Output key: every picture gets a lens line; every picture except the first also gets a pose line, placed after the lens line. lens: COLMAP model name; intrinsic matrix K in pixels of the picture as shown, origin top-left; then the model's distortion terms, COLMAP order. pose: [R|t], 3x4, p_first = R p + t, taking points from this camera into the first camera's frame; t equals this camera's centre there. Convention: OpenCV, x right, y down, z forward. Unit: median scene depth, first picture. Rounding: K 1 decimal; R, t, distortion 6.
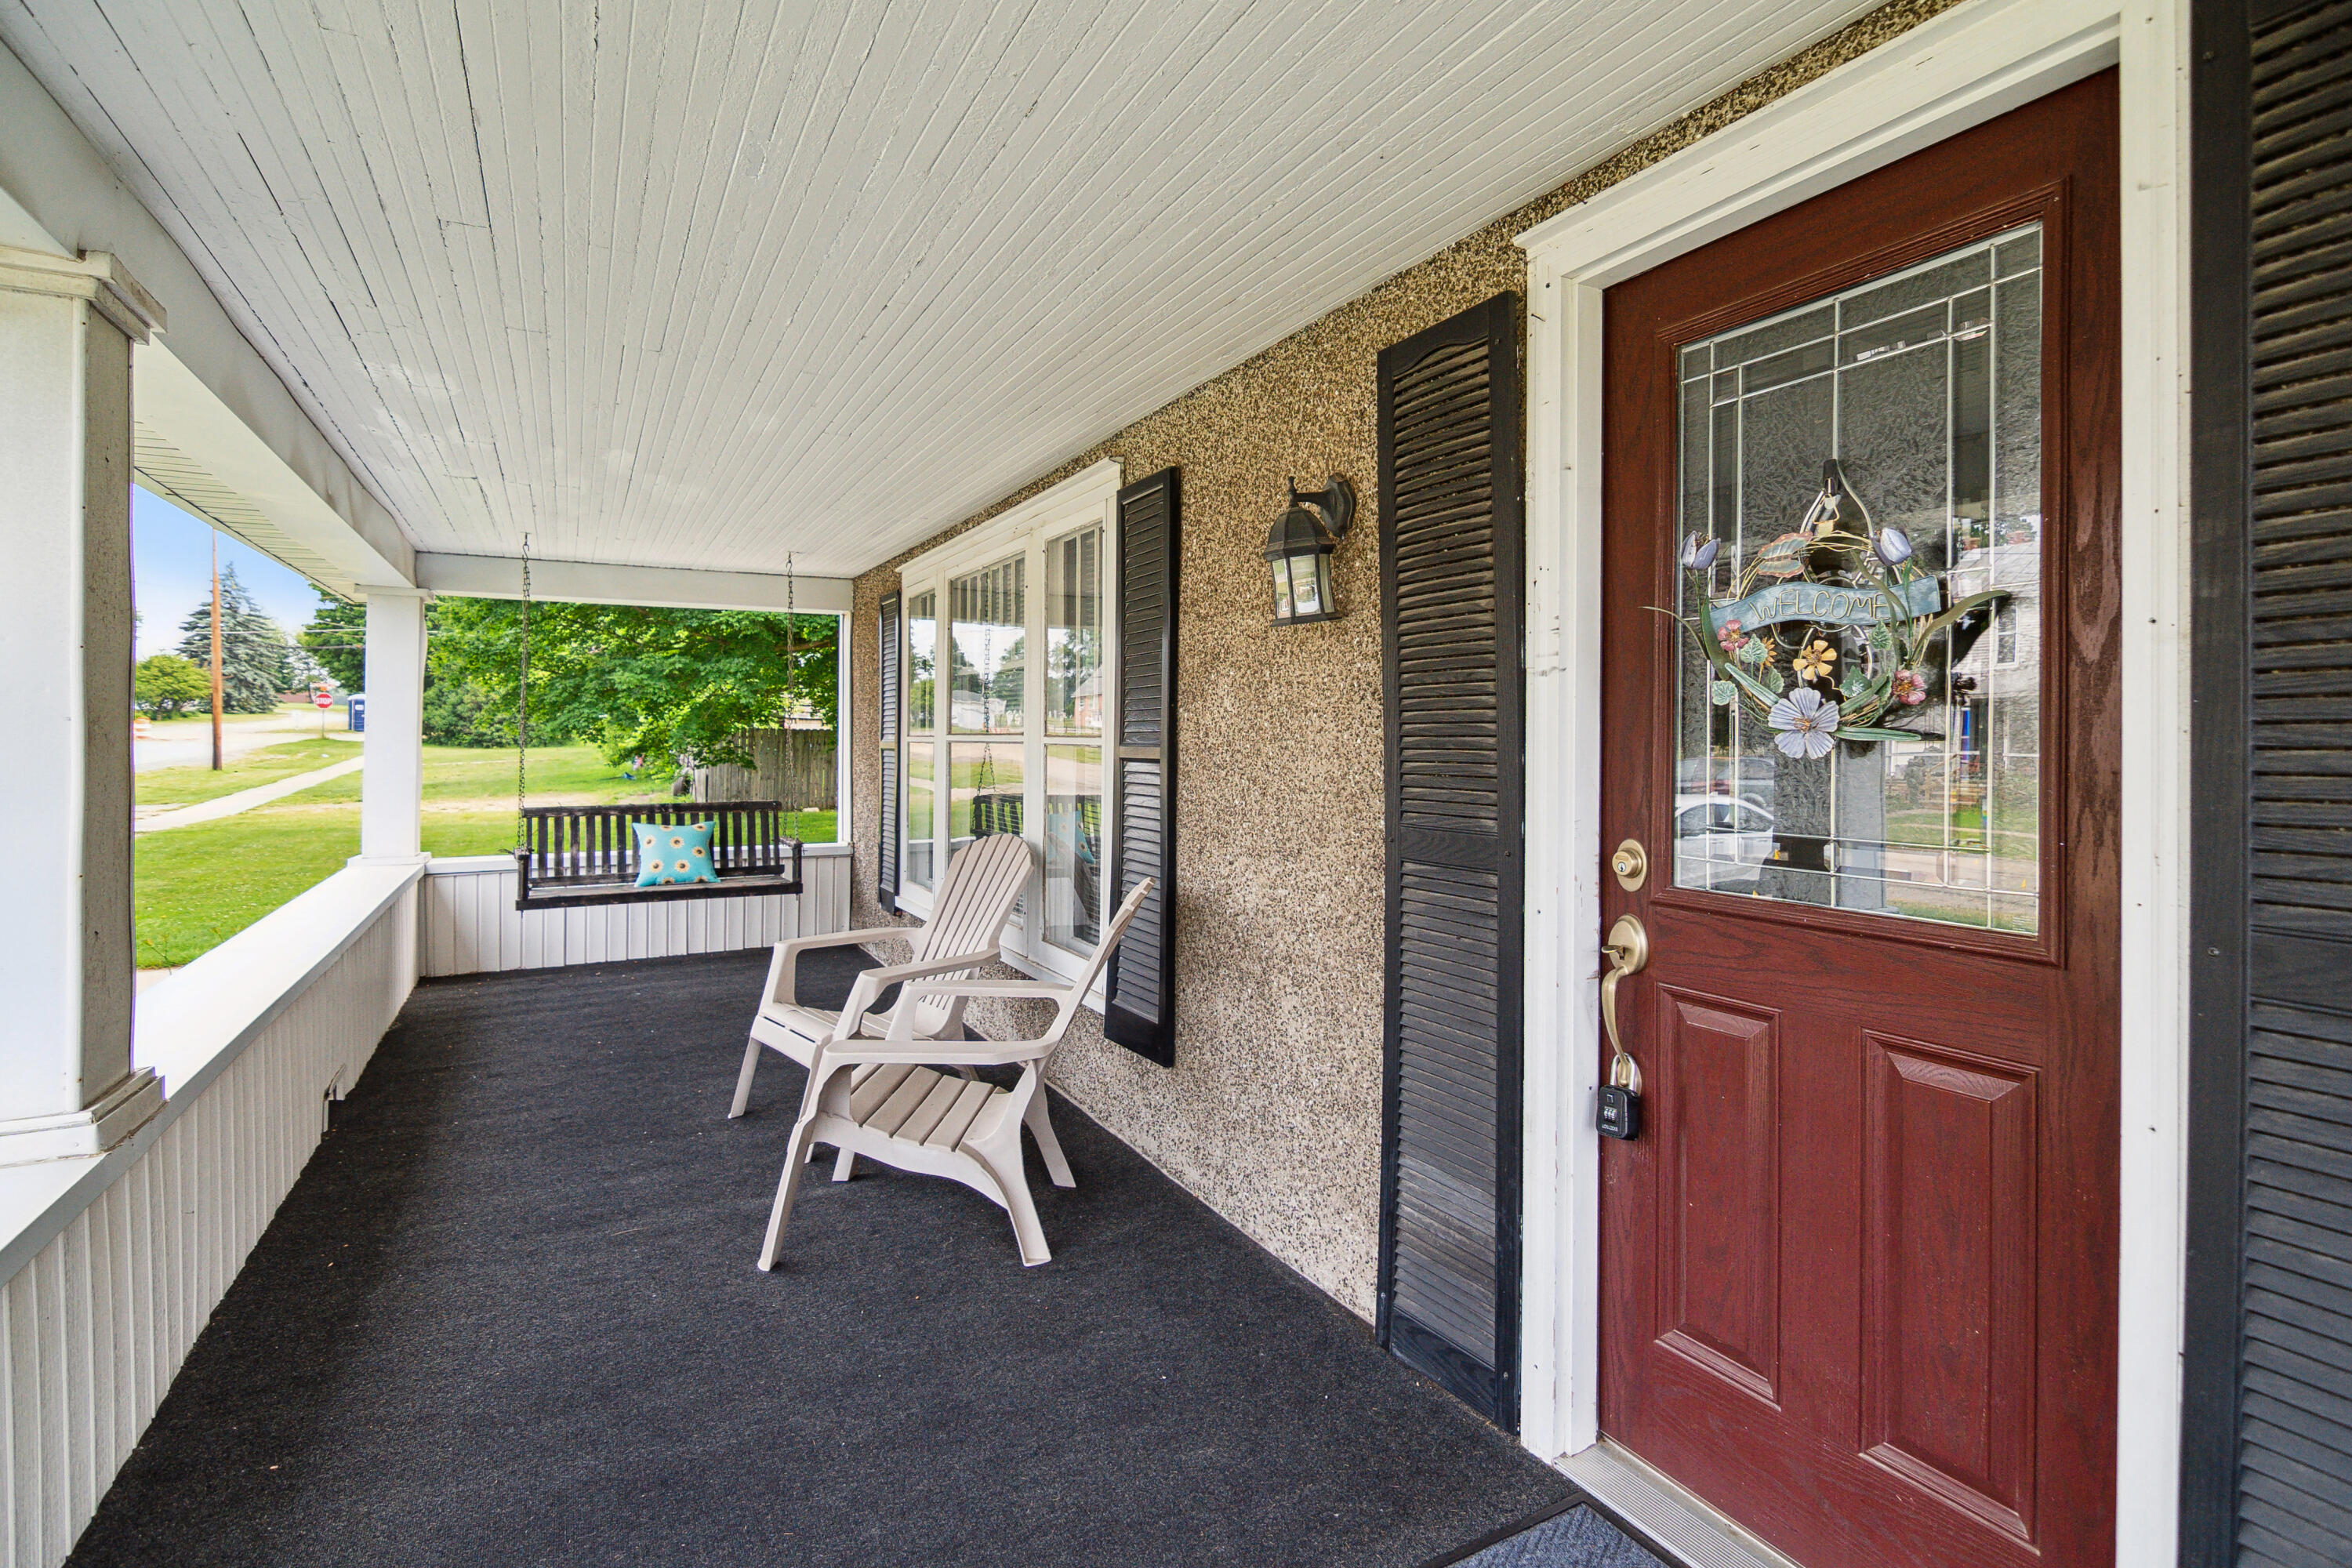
lens RADIAL K [[1148.2, 0, 1179.4], [0, 1148.2, 805.8], [0, 0, 1]] dist [-0.008809, -0.000027]
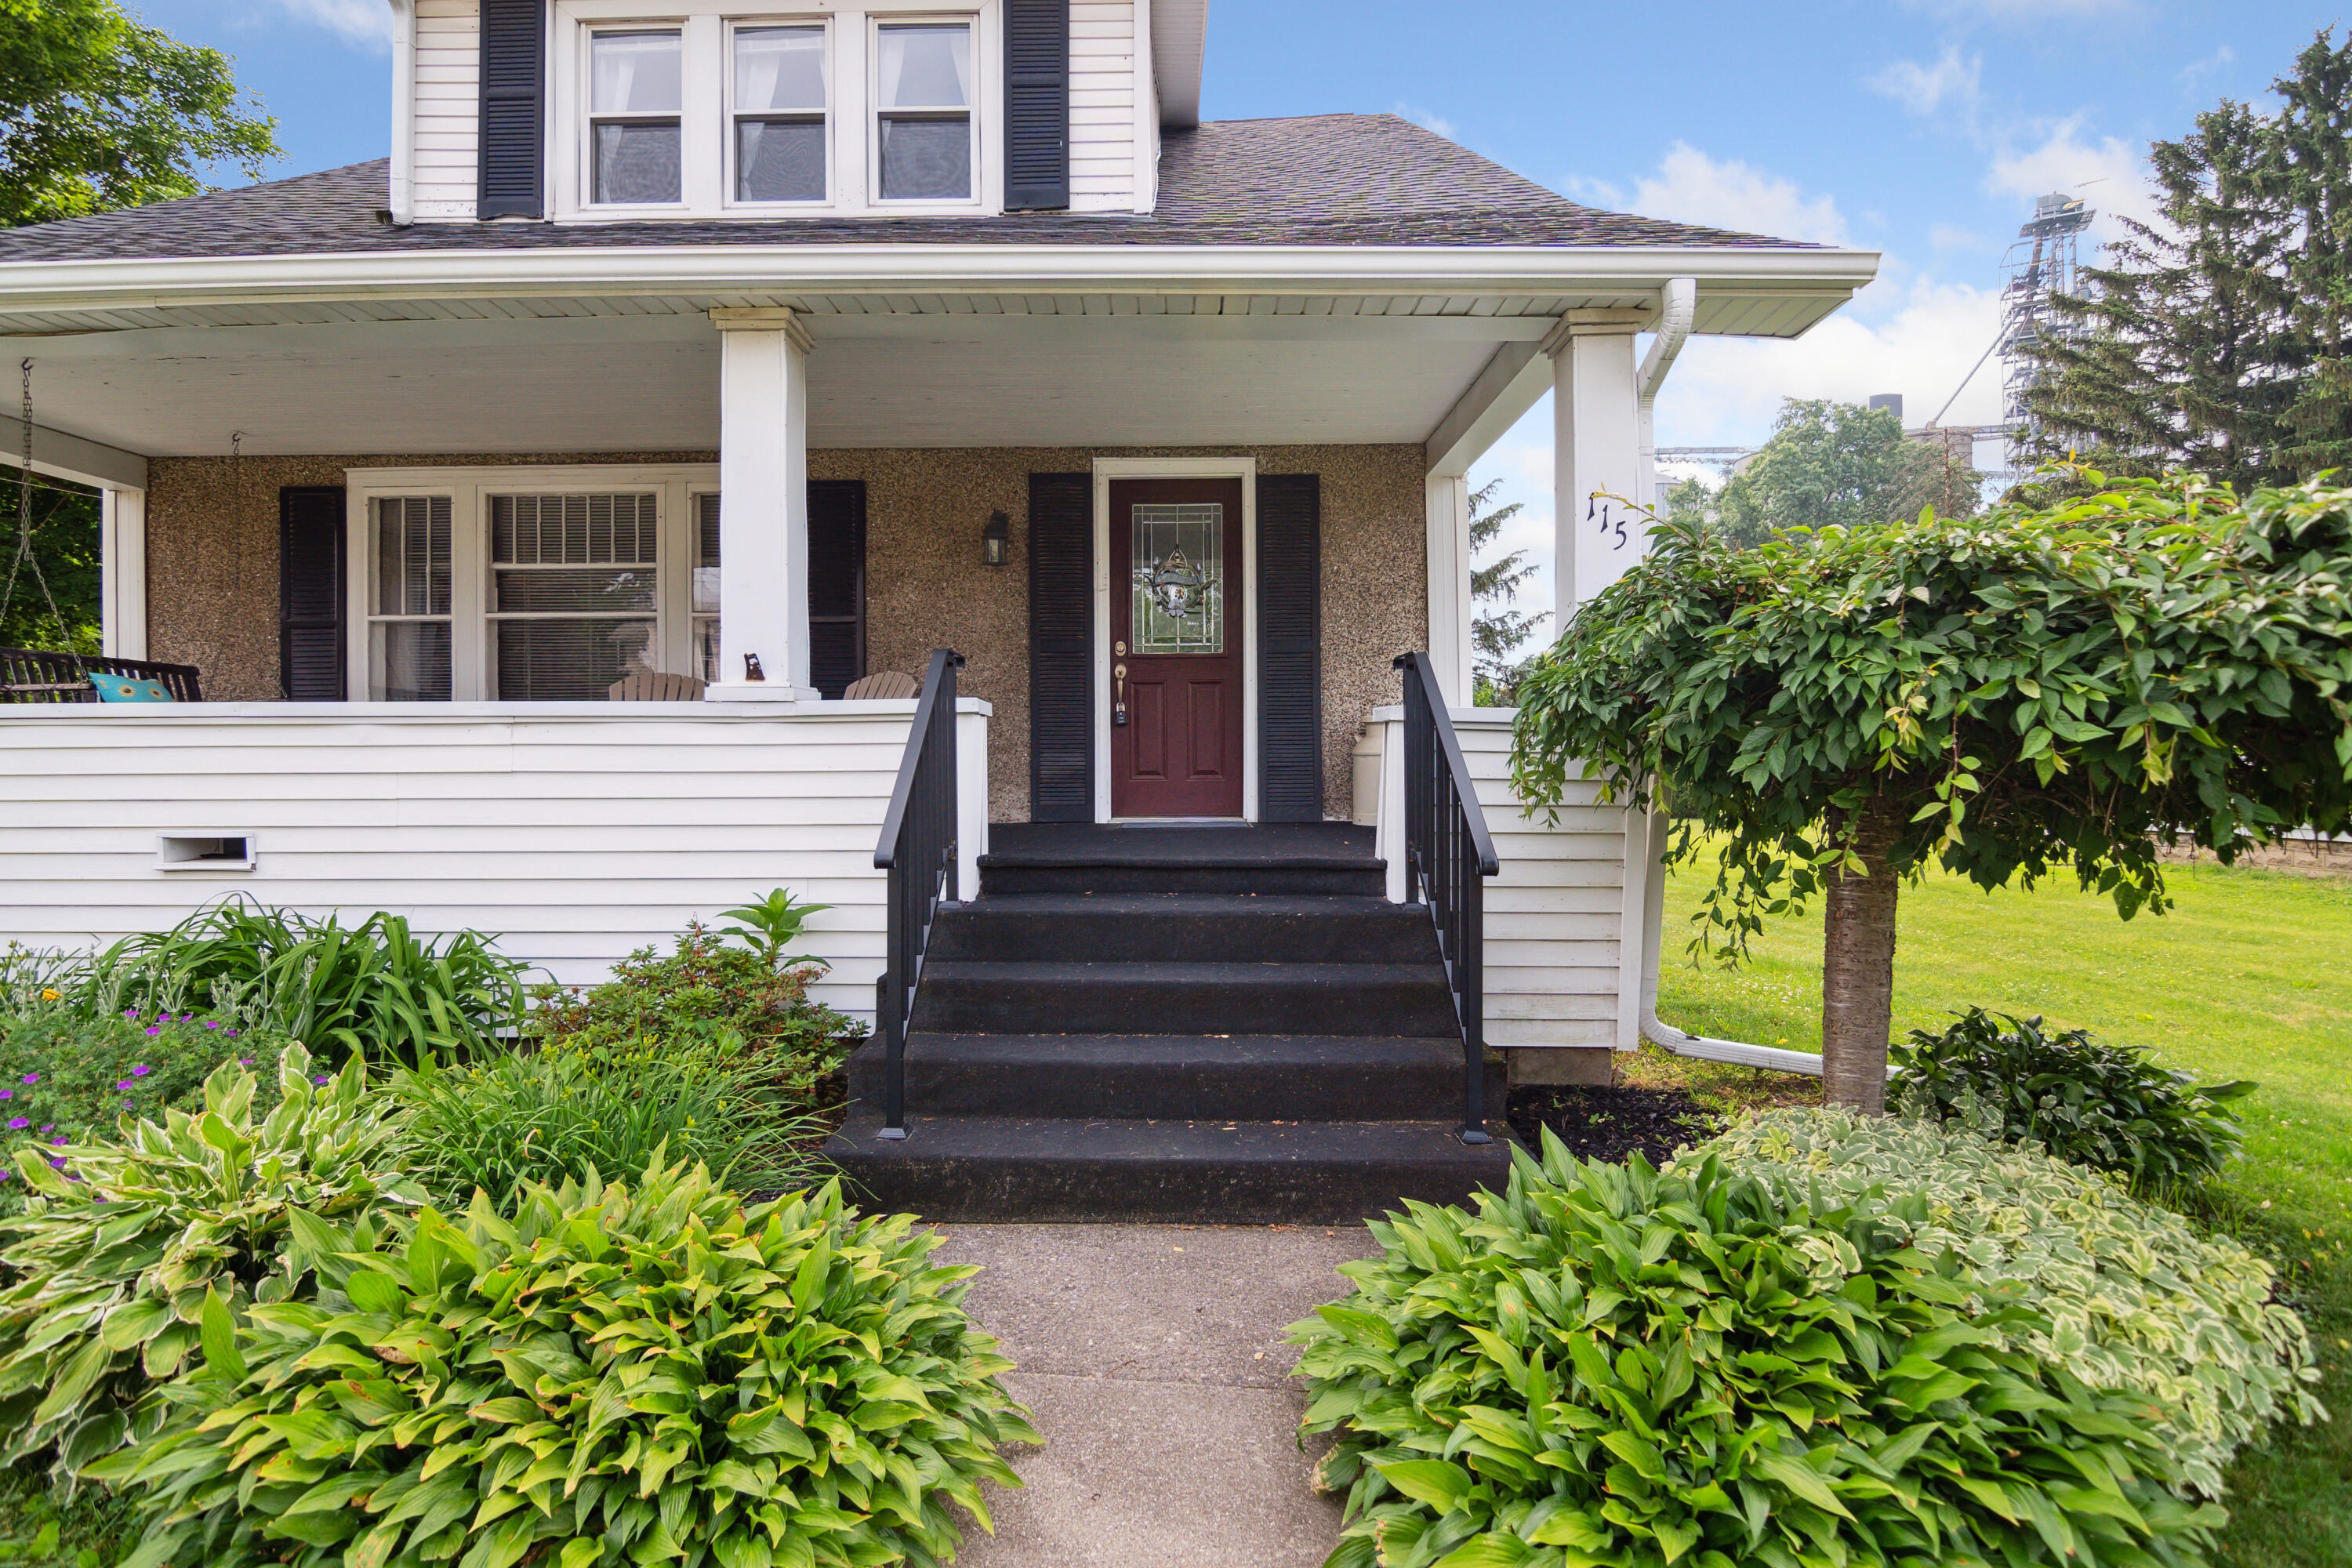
lens RADIAL K [[1143.0, 0, 1176.0], [0, 1143.0, 784.0], [0, 0, 1]] dist [-0.009953, -0.001255]
pose [[0.471532, -0.004465, 0.881838, -2.466161], [0.062442, 0.997646, -0.028338, 0.546202], [-0.879635, 0.068426, 0.470701, -0.700980]]
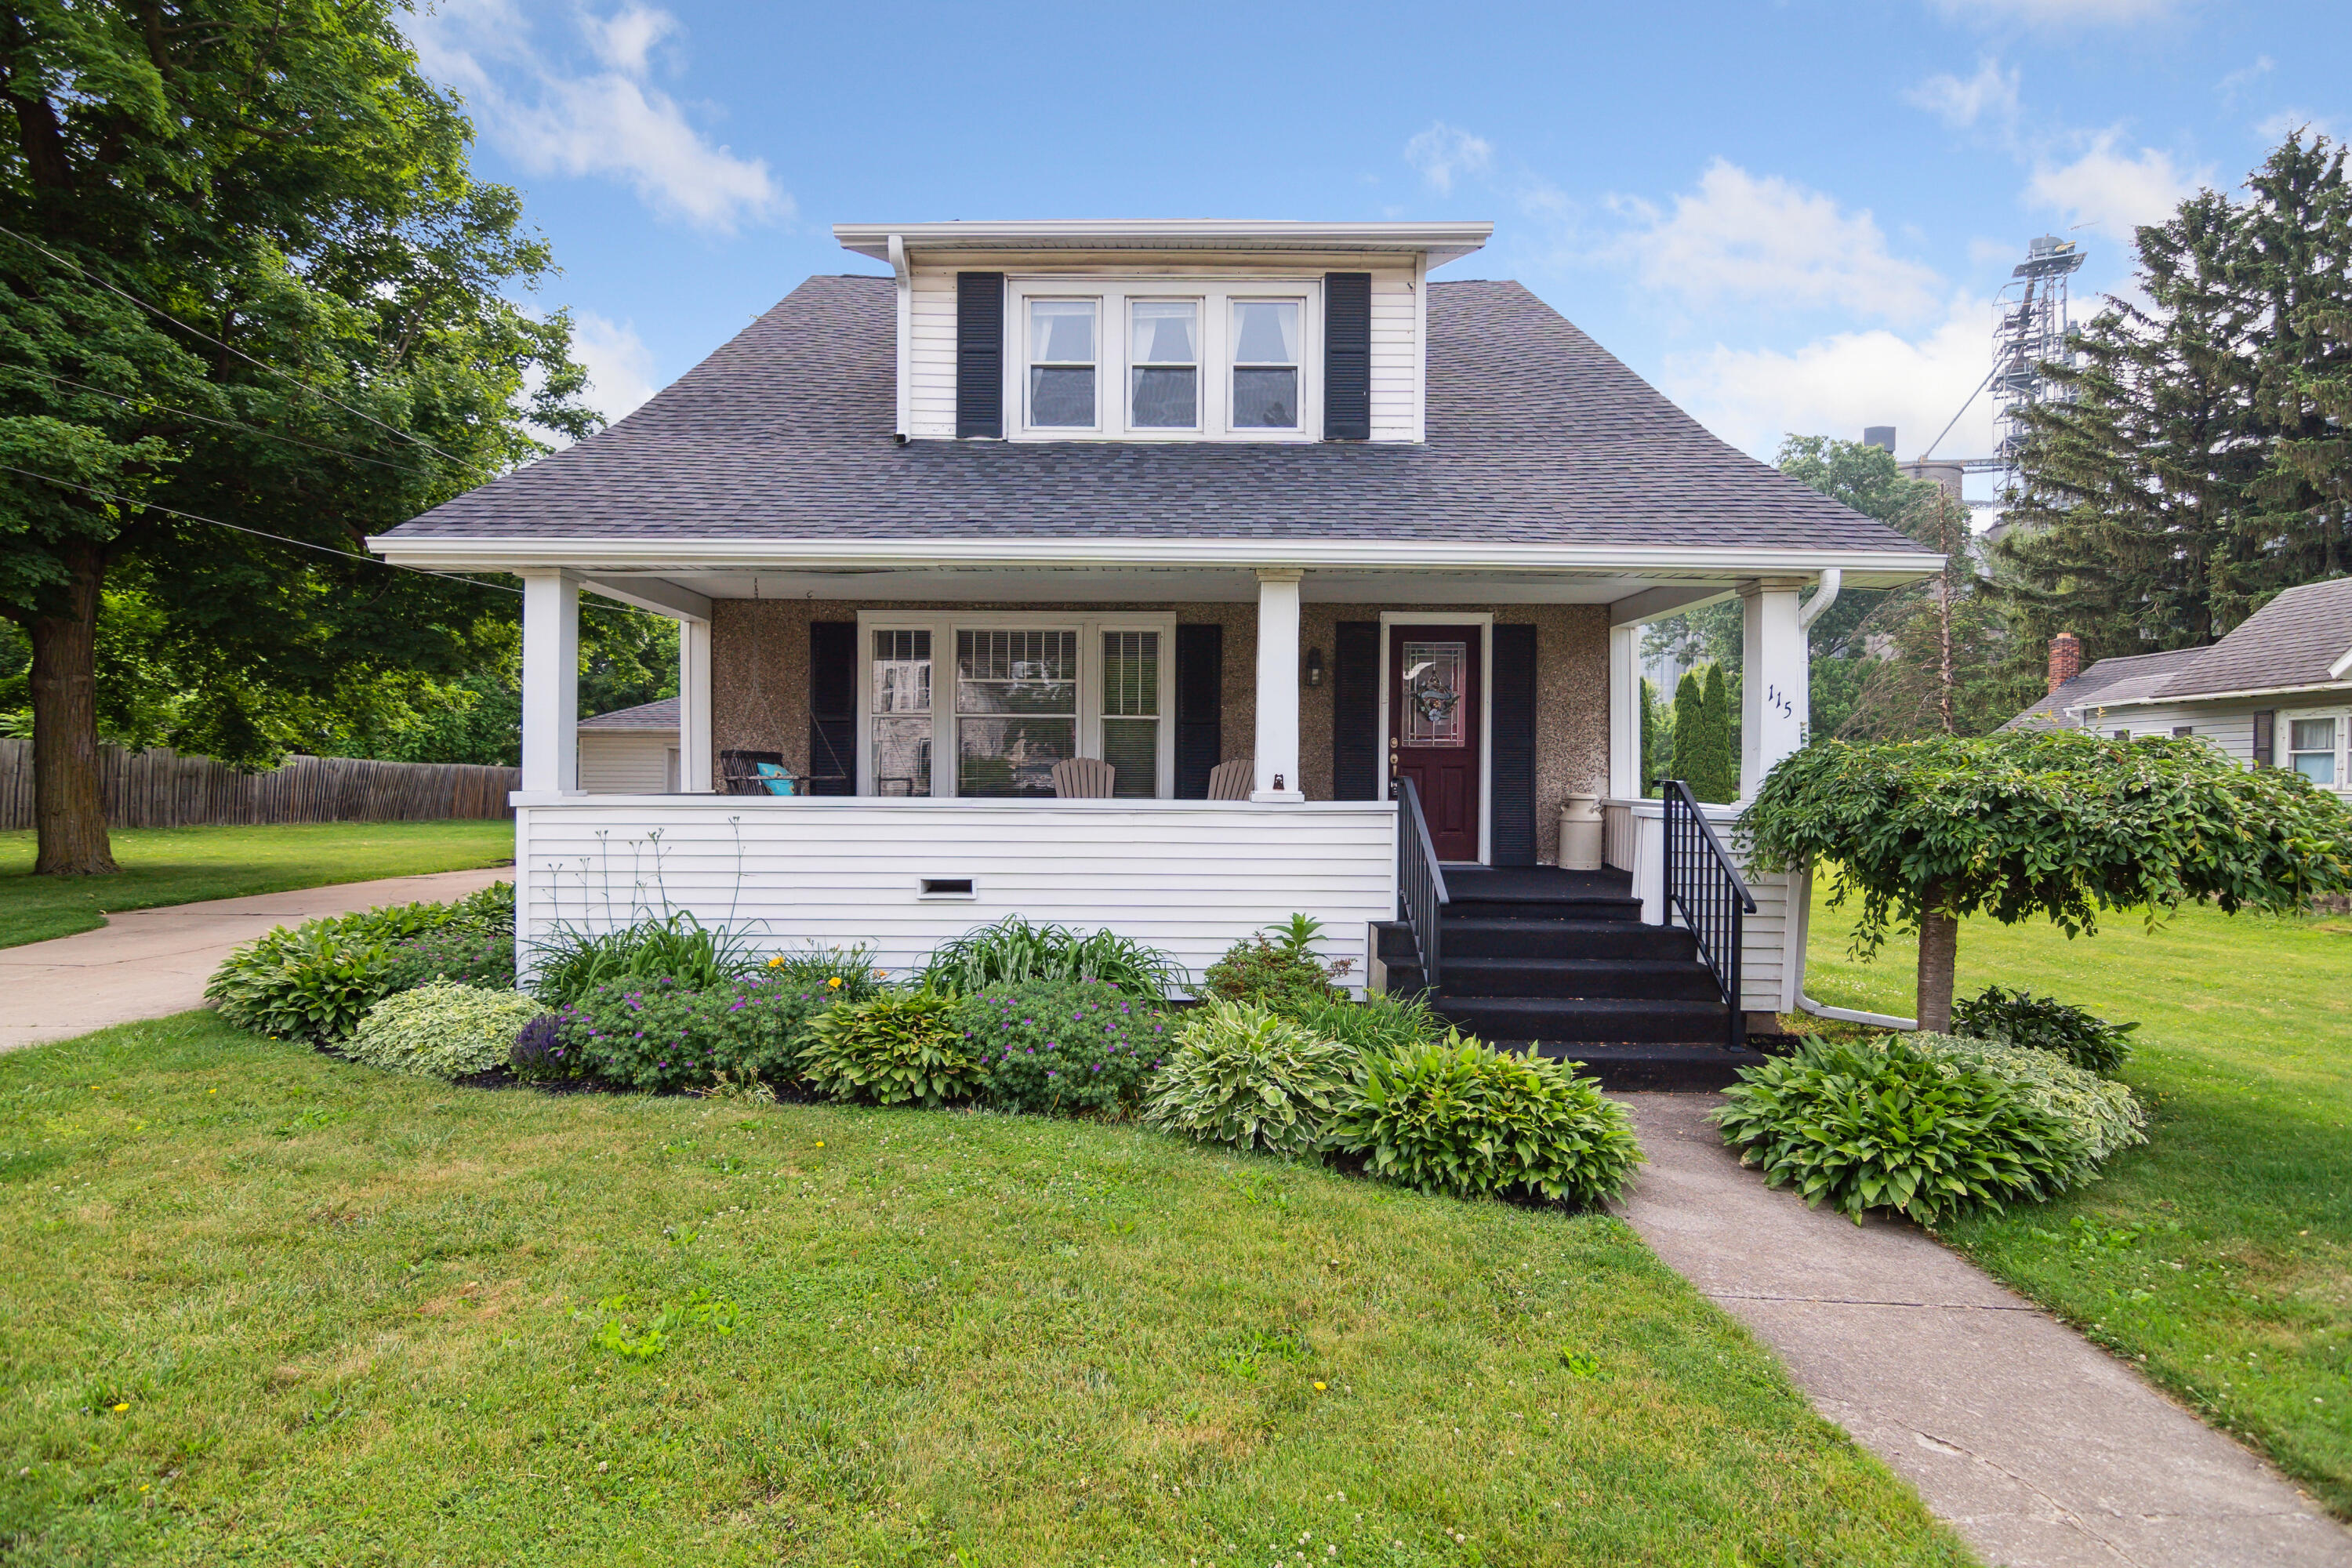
lens RADIAL K [[1148.2, 0, 1179.4], [0, 1148.2, 805.8], [0, 0, 1]] dist [-0.008809, -0.000027]
pose [[0.457277, -0.009062, 0.889278, -4.271929], [0.050461, 0.998601, -0.015772, 0.341096], [-0.887892, 0.052086, 0.457094, -0.398328]]
